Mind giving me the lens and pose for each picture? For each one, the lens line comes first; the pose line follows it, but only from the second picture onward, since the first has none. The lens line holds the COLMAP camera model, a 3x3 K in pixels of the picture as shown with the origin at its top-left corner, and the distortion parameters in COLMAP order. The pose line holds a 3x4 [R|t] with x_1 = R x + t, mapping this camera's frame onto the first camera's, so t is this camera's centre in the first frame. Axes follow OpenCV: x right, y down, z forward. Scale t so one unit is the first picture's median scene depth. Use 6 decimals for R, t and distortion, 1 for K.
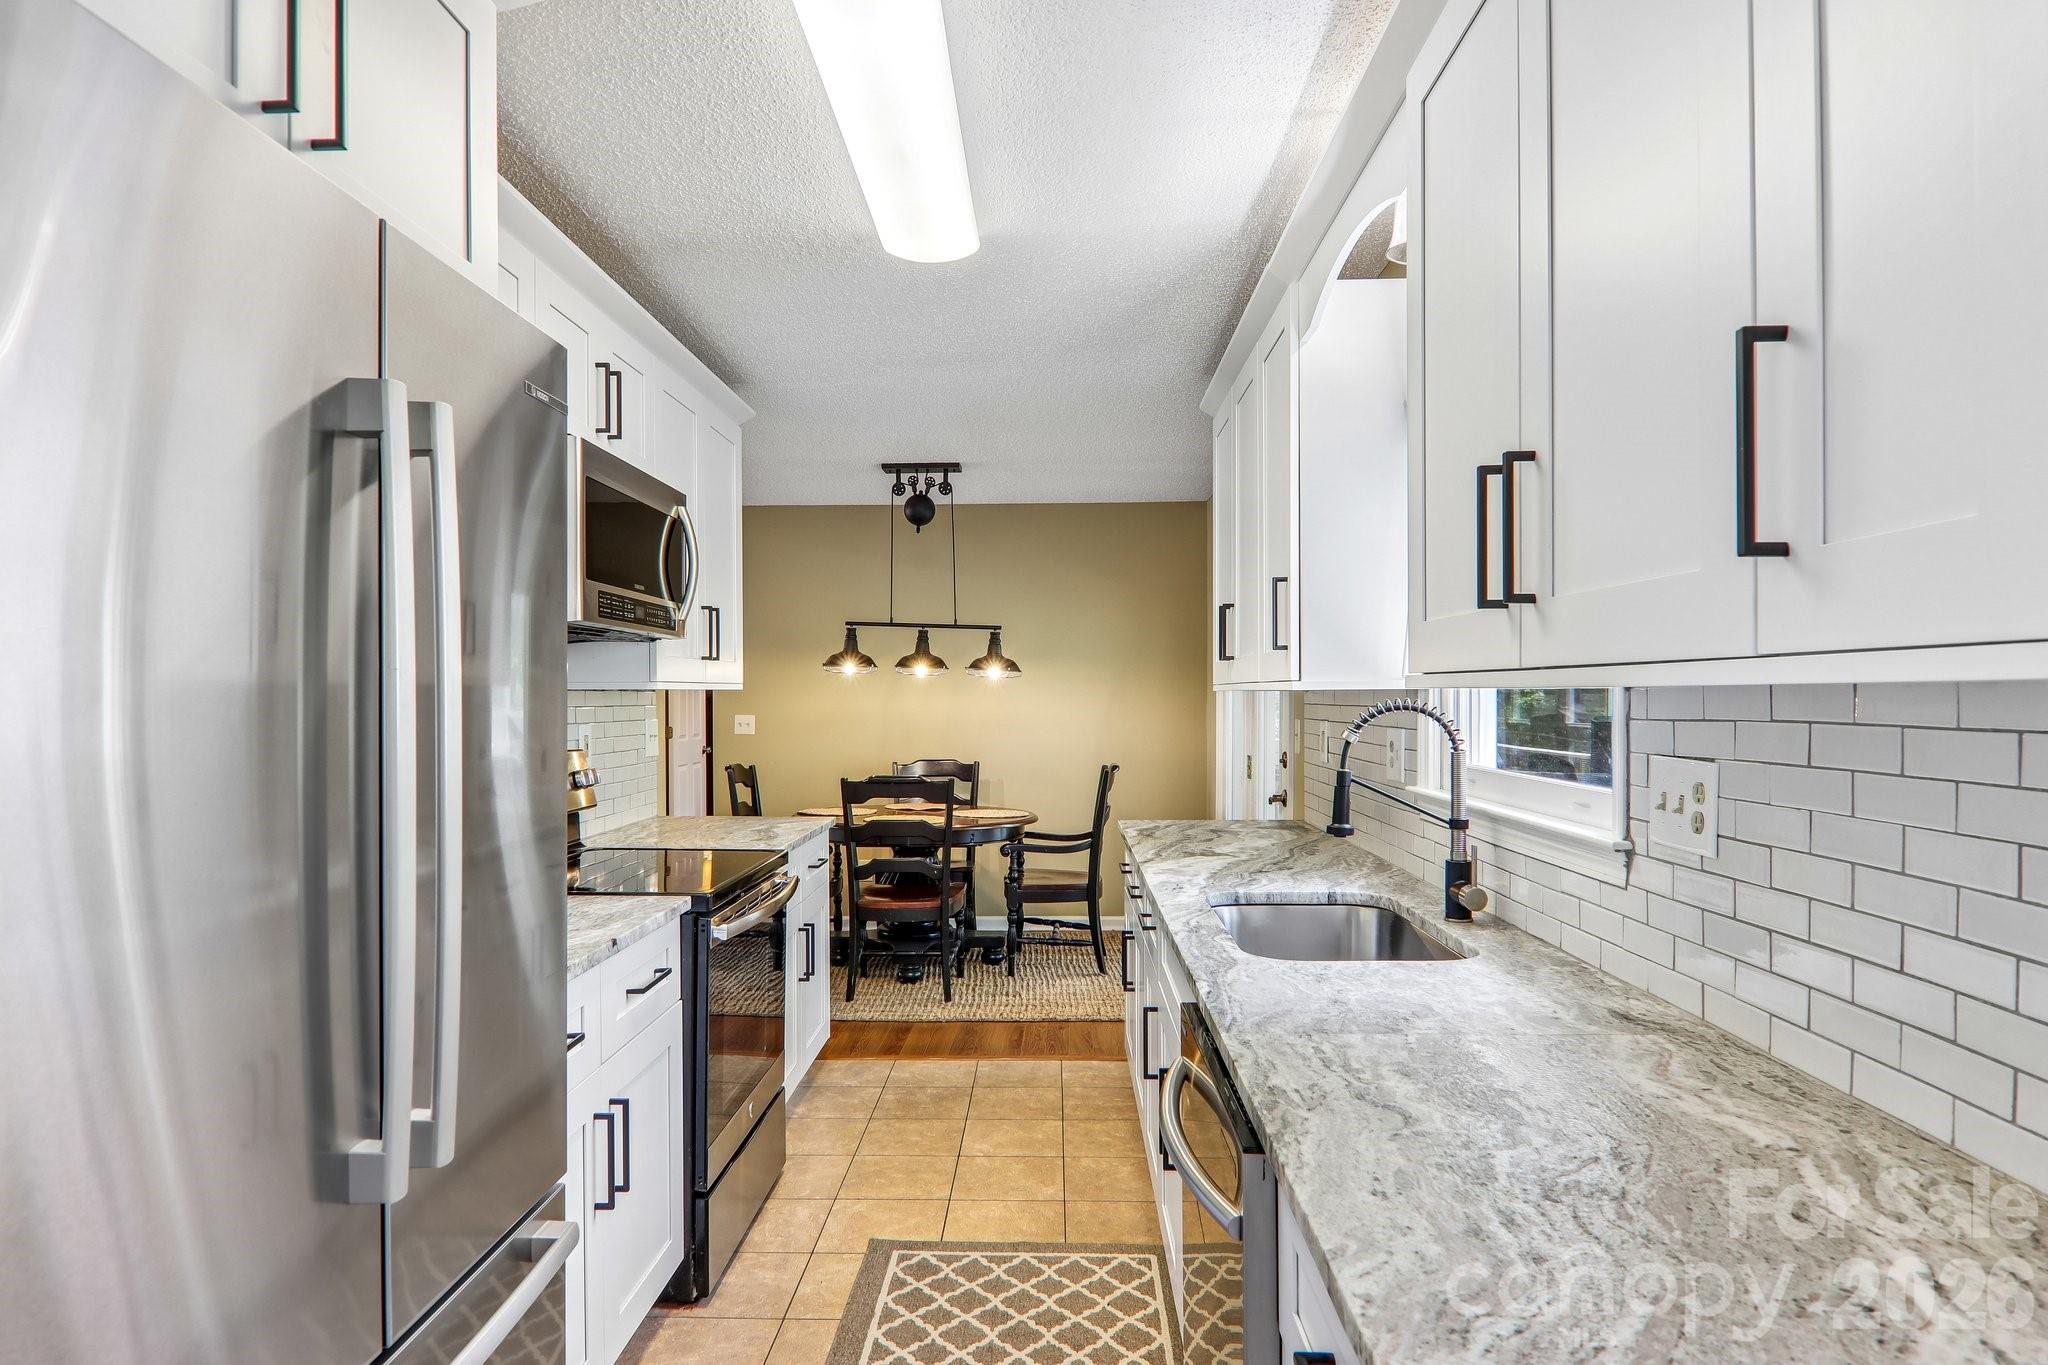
lens RADIAL K [[1166.8, 0, 1025.2], [0, 1166.8, 683.5], [0, 0, 1]] dist [-0.001808, -0.001377]
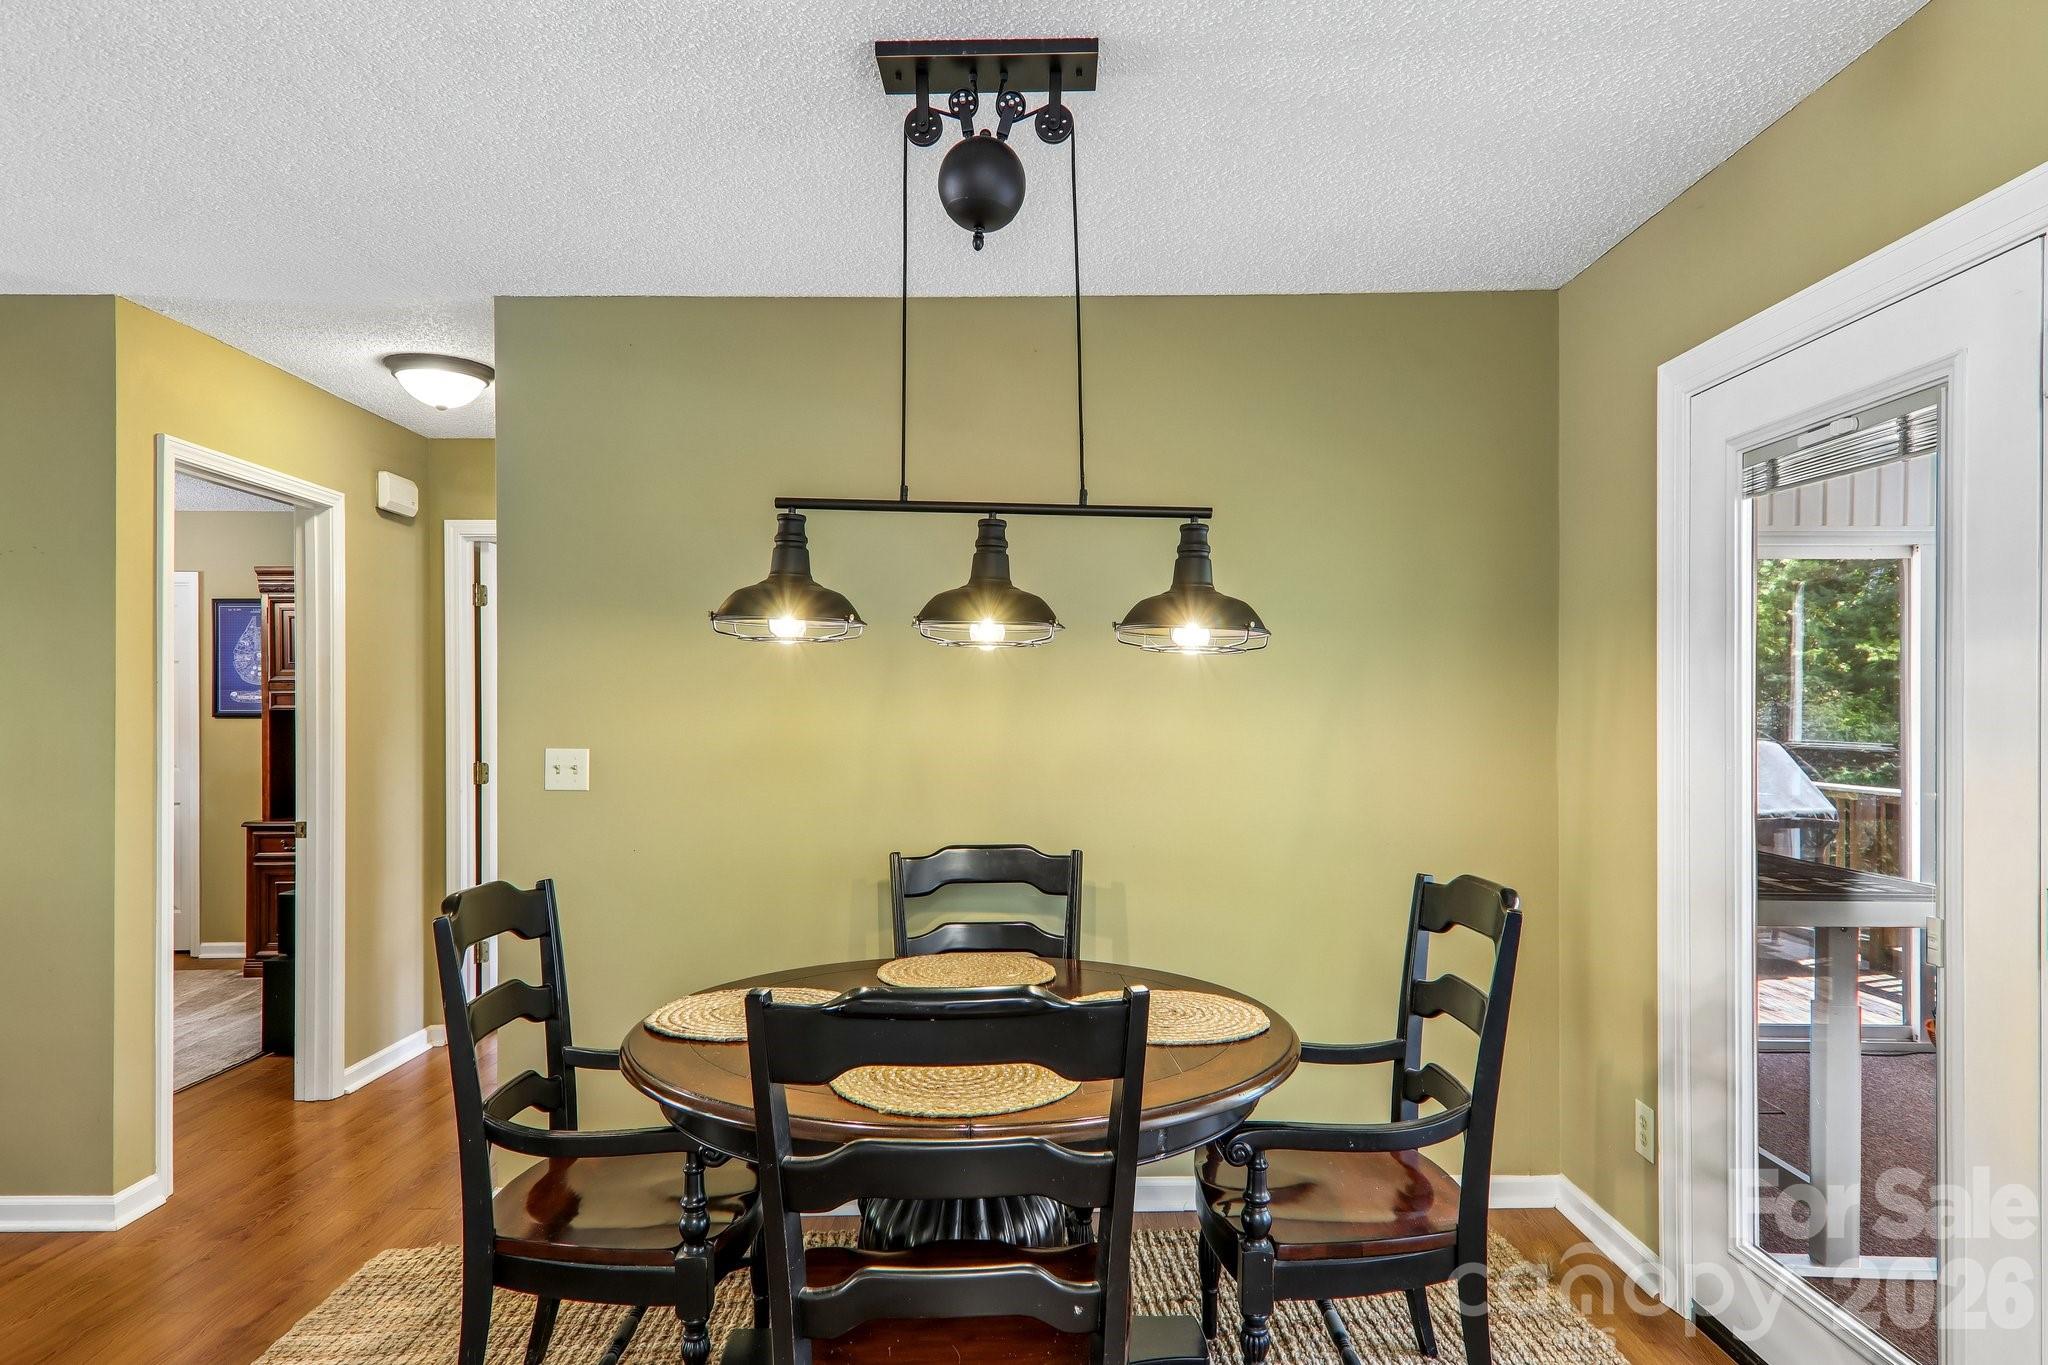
lens RADIAL K [[1166.8, 0, 1020.4], [0, 1166.8, 698.7], [0, 0, 1]] dist [-0.001808, -0.001377]
pose [[0.999612, -0.000834, 0.027829, -0.088804], [0.000834, 1.000000, 0.000001, 0.009224], [-0.027829, 0.000023, 0.999613, 0.640286]]
